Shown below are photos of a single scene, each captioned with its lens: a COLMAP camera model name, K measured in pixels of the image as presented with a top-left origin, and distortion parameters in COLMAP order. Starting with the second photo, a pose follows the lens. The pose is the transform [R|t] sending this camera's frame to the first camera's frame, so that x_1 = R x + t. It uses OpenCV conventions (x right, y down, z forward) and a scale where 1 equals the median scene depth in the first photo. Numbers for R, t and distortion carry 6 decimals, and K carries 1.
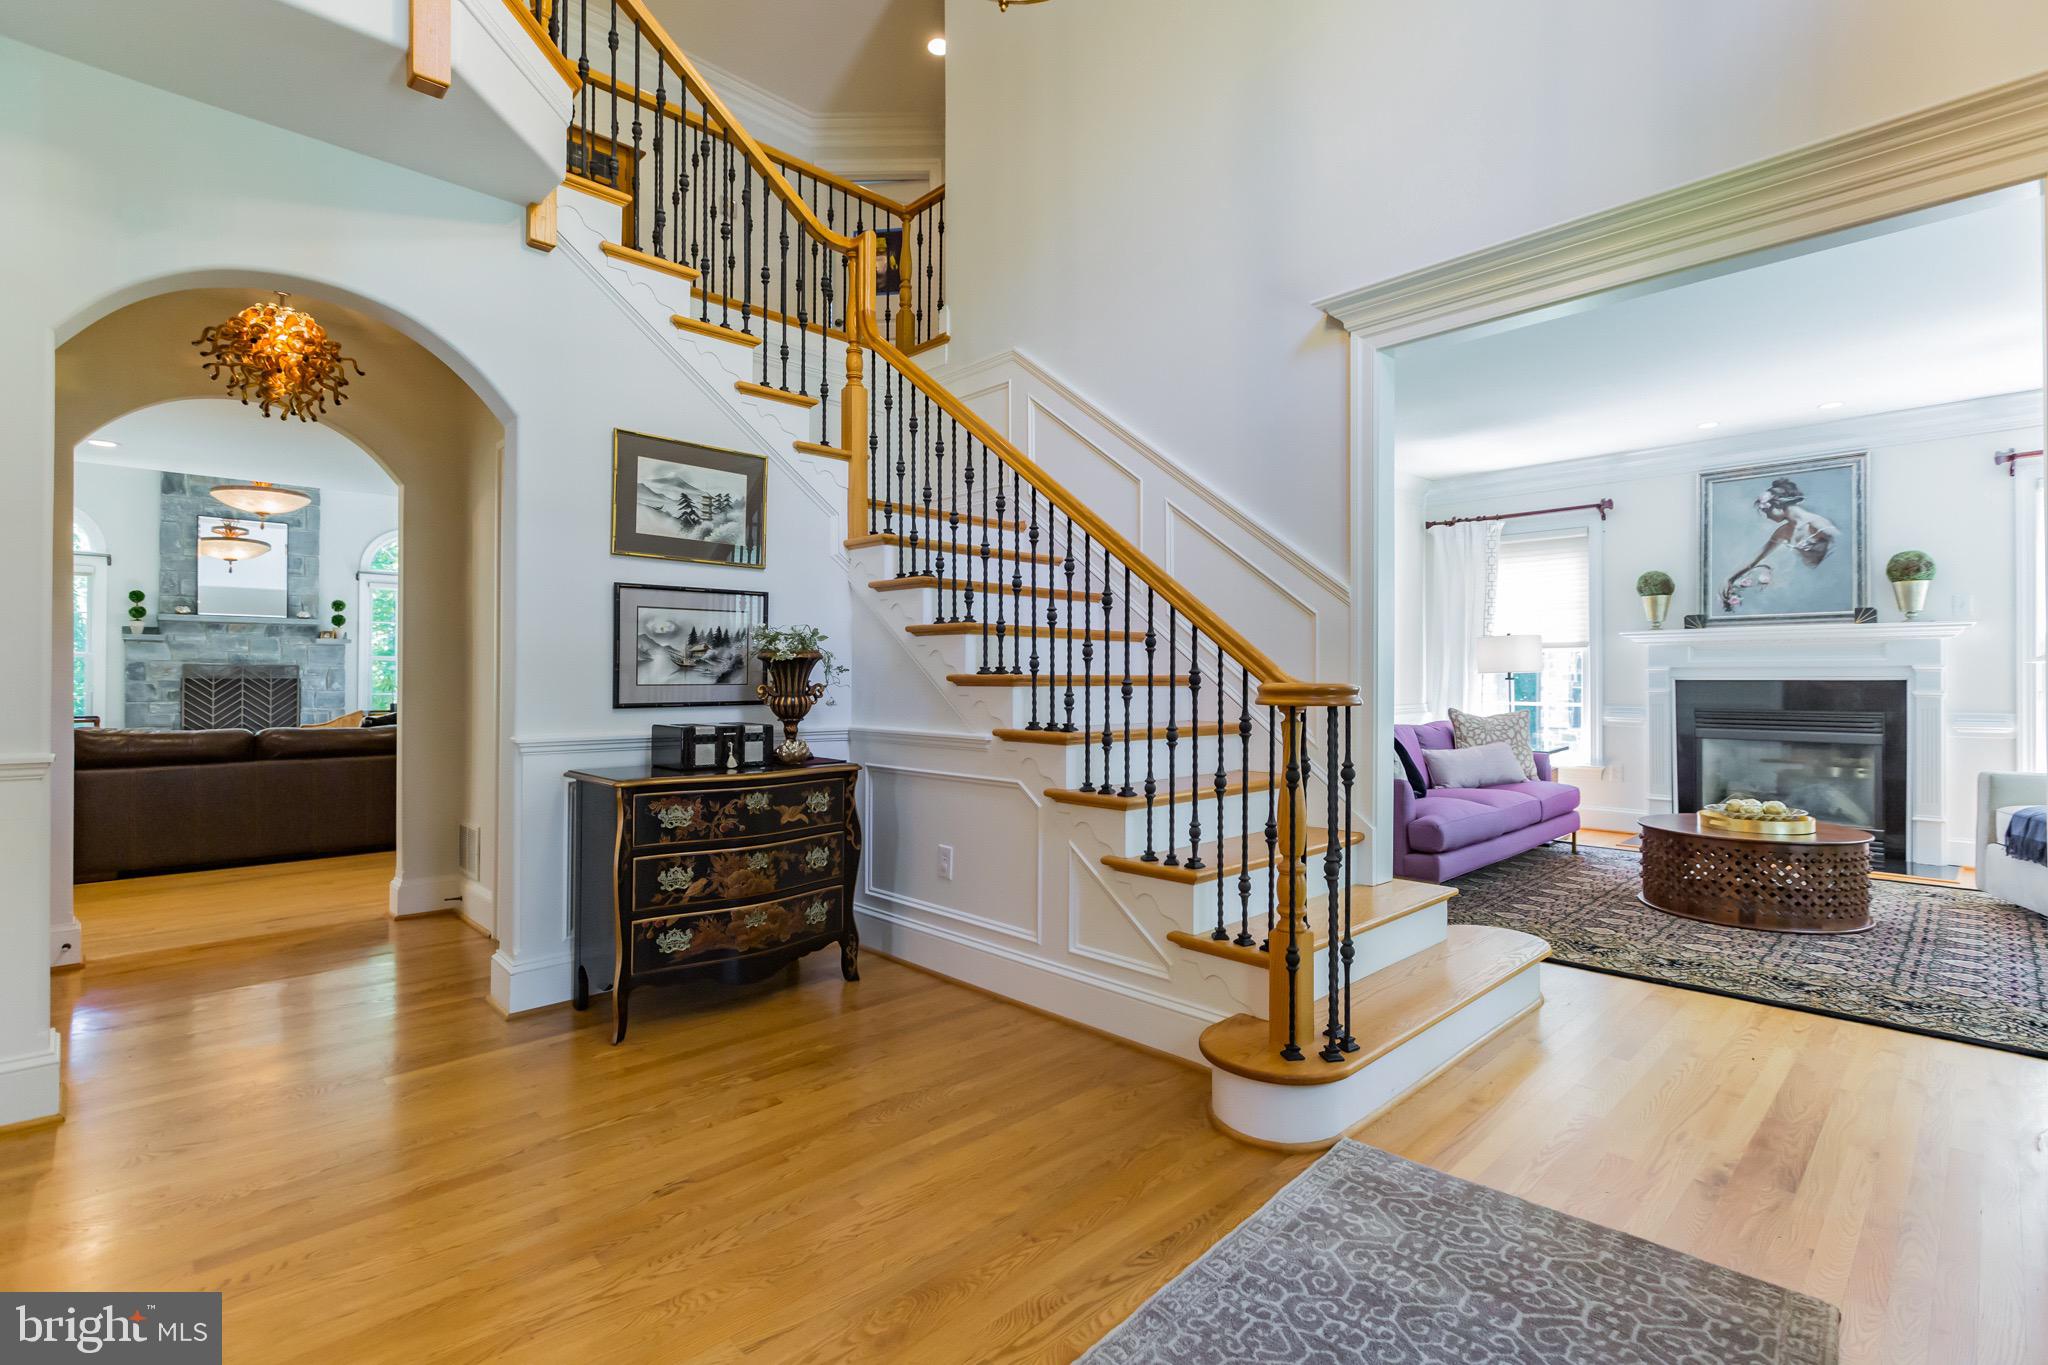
lens RADIAL K [[941.5, 0, 1034.5], [0, 941.5, 668.5], [0, 0, 1]] dist [-0.001565, -0.000931]
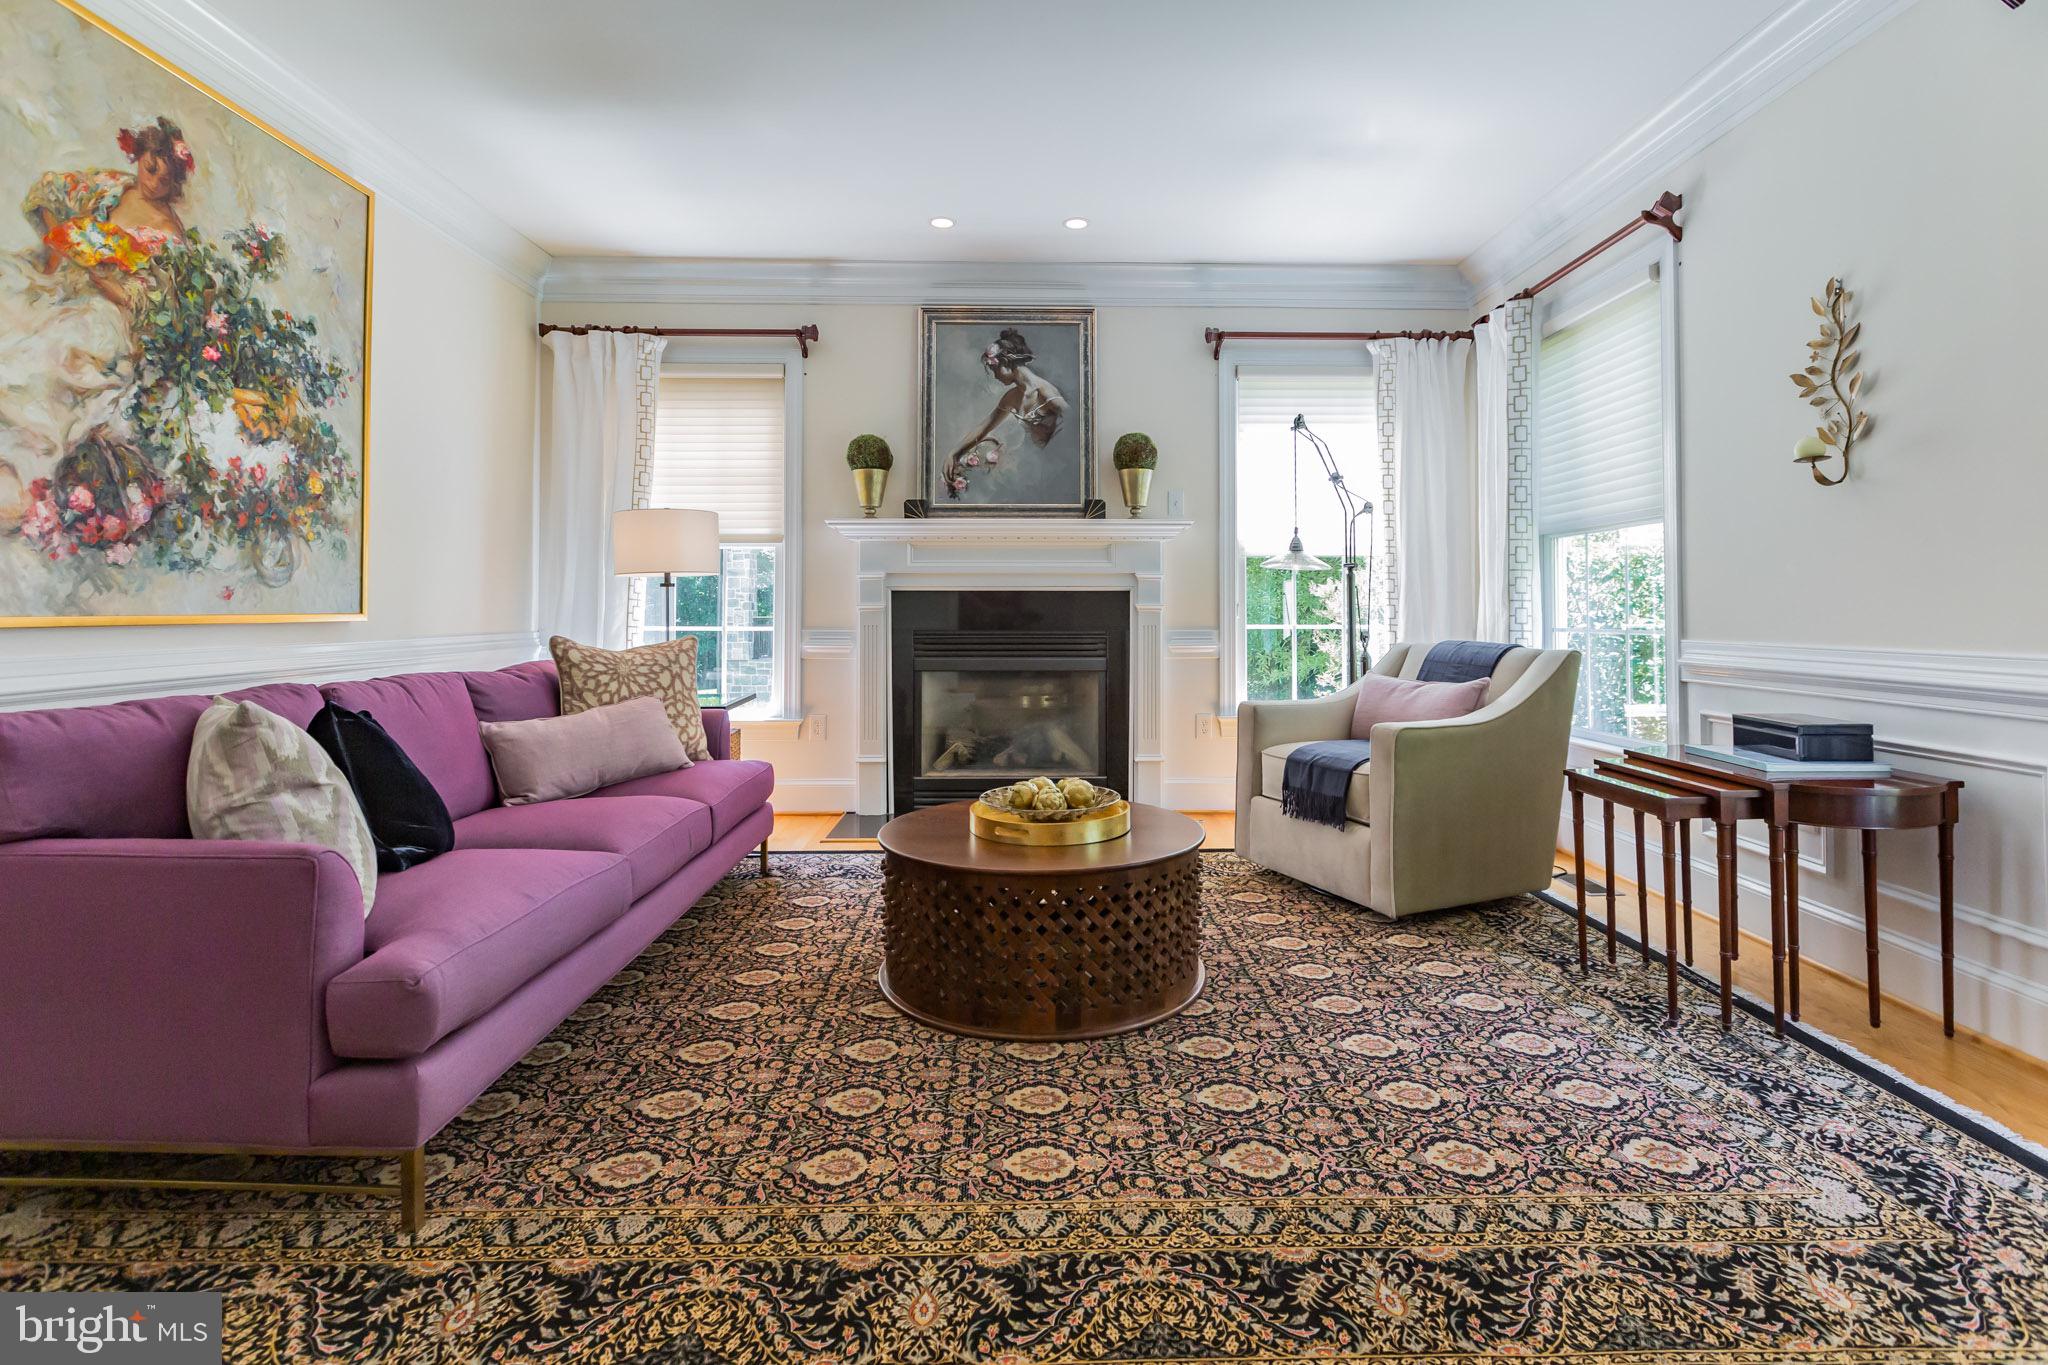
lens RADIAL K [[978.8, 0, 1032.0], [0, 978.8, 588.3], [0, 0, 1]] dist [0.000533, -0.000614]
pose [[0.696528, 0.016281, 0.717345, 0.237727], [-0.006579, 0.999845, -0.016304, 0.022874], [-0.717499, 0.006637, 0.696528, 0.432998]]
